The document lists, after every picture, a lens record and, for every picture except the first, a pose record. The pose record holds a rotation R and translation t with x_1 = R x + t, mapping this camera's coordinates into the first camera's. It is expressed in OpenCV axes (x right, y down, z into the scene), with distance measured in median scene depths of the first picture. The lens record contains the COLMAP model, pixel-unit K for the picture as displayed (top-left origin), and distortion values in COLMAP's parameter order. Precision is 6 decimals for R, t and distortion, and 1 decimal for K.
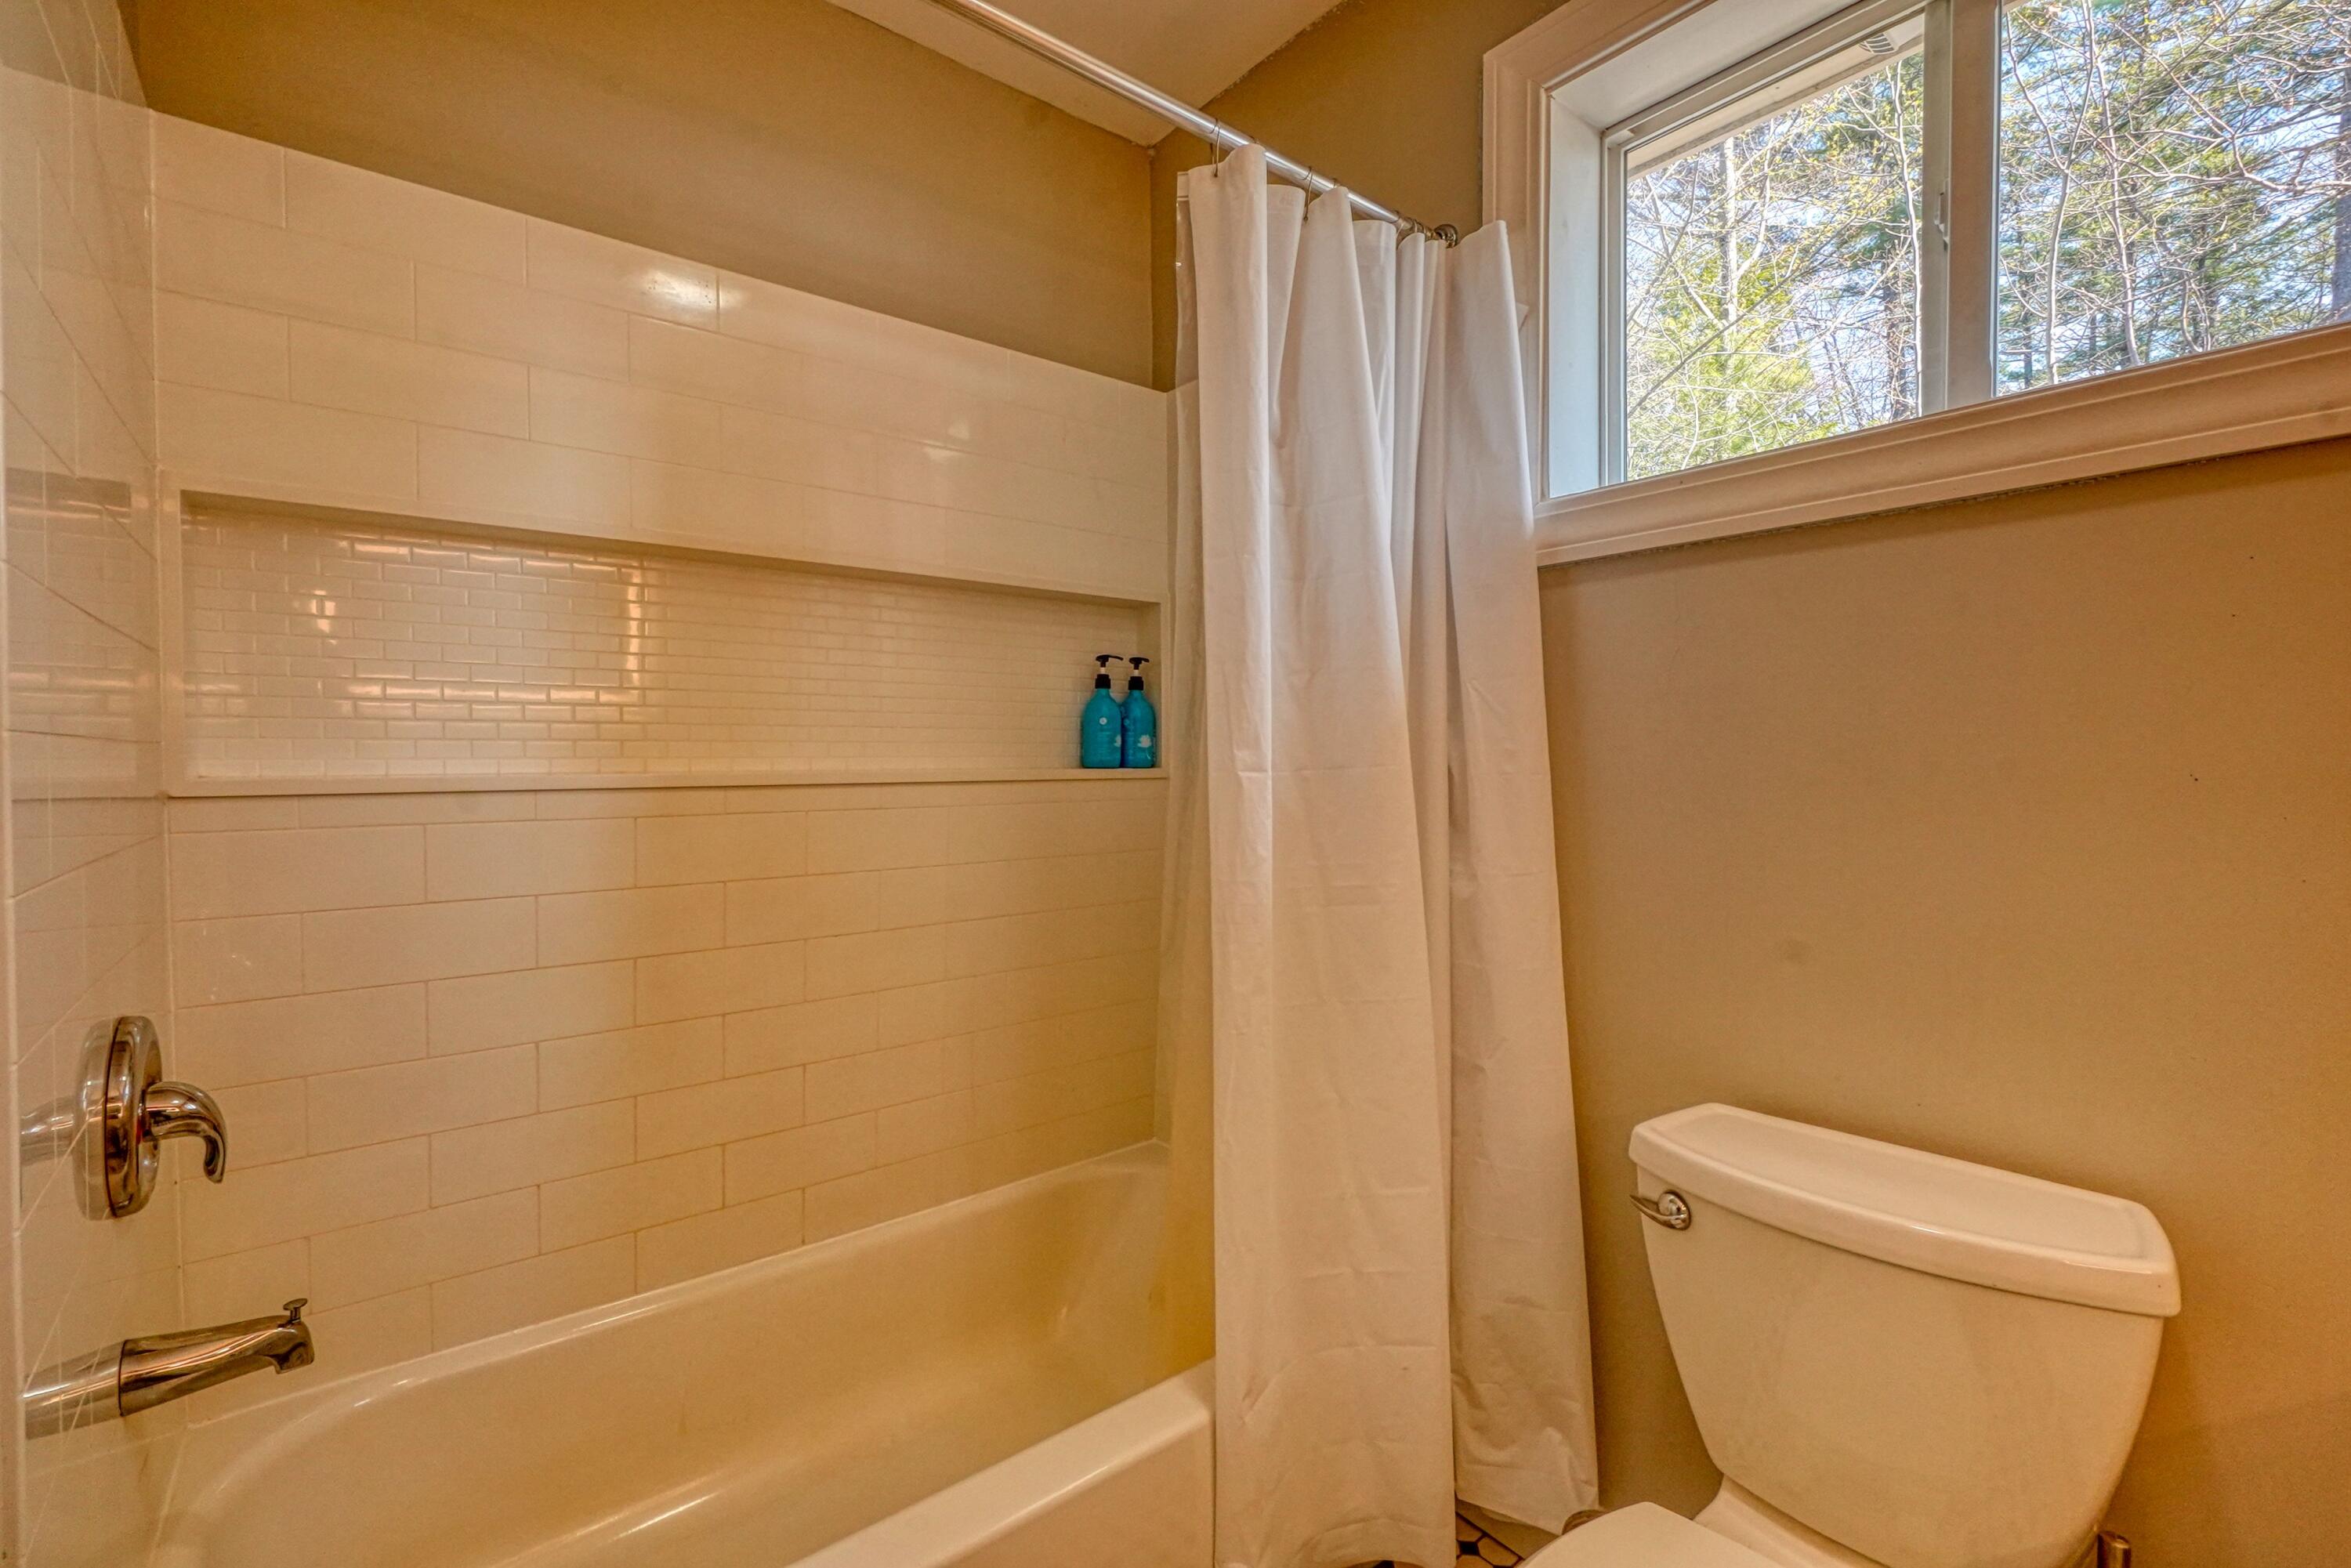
lens RADIAL K [[1015.3, 0, 1166.0], [0, 1015.3, 776.1], [0, 0, 1]] dist [-0.007452, 0.003289]
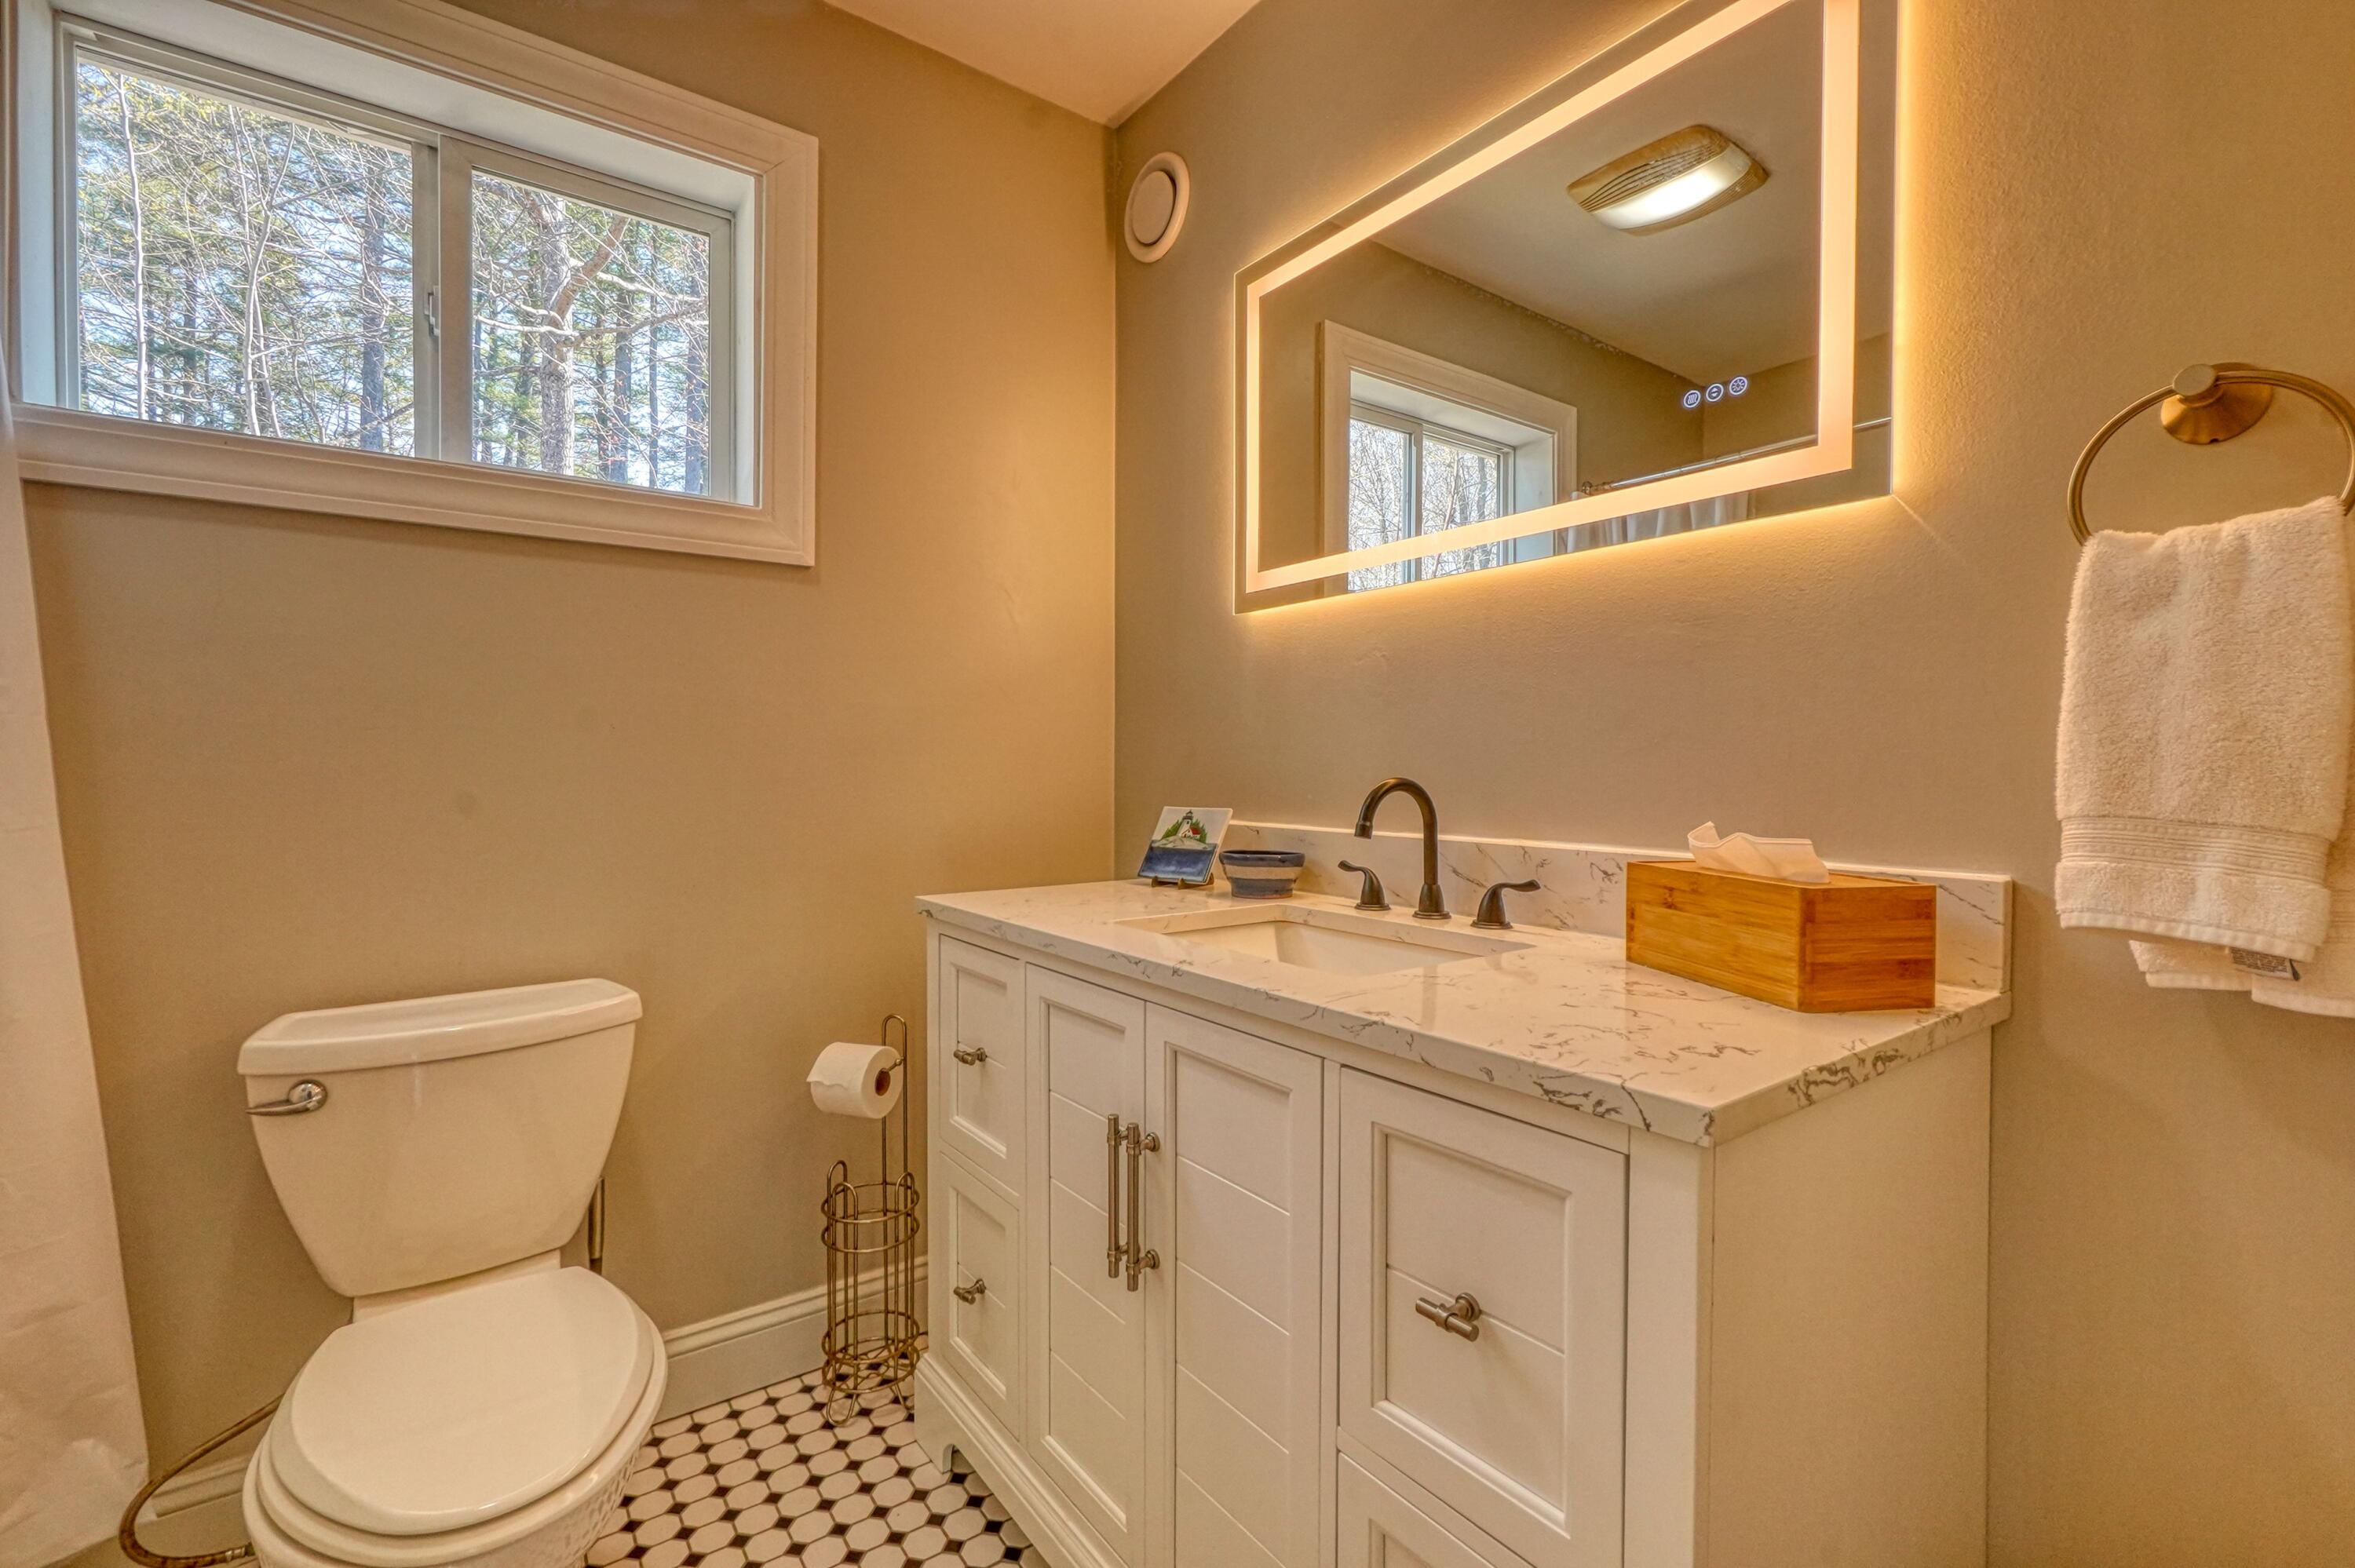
lens RADIAL K [[1016.9, 0, 1169.0], [0, 1016.9, 784.2], [0, 0, 1]] dist [-0.007452, 0.003289]
pose [[0.029433, -0.013613, 0.999474, -0.560583], [0.015827, 0.999788, 0.013151, 0.072156], [-0.999441, 0.015432, 0.029643, -0.011794]]
